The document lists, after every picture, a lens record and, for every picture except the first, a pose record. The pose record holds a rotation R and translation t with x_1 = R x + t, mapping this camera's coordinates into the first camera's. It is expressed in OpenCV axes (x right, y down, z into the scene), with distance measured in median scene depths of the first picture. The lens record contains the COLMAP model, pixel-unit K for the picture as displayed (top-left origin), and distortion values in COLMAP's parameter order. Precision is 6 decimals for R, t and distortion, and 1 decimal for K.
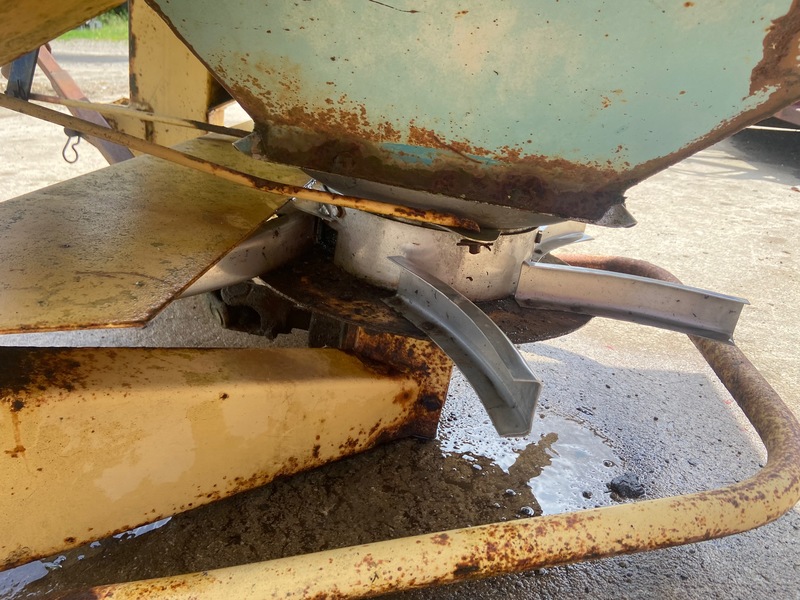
lens RADIAL K [[613.1, 0, 397.2], [0, 613.1, 298.9], [0, 0, 1]] dist [0.066382, -0.056623]
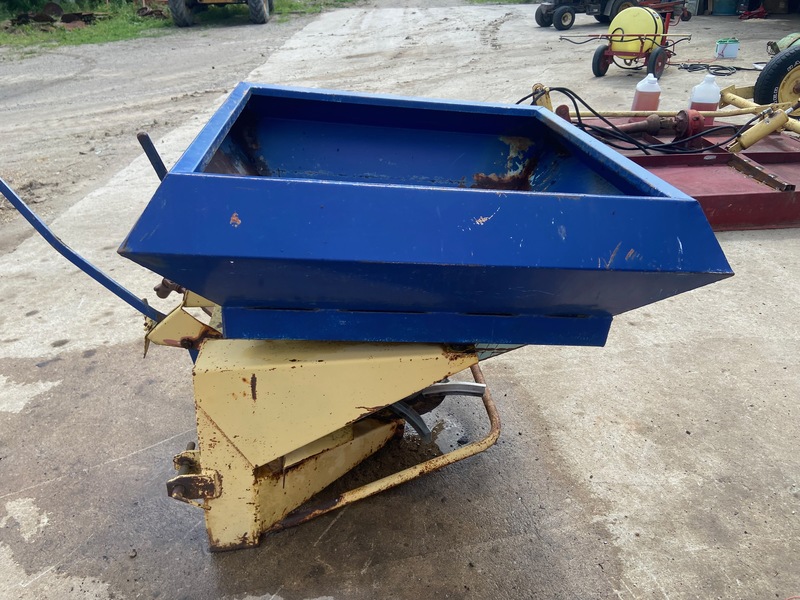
lens RADIAL K [[613.1, 0, 395.1], [0, 613.1, 298.8], [0, 0, 1]] dist [0.066382, -0.056623]
pose [[0.975448, -0.166932, 0.143650, -0.350896], [0.152361, 0.982501, 0.107136, -0.907779], [-0.159020, -0.082619, 0.983812, -2.256668]]
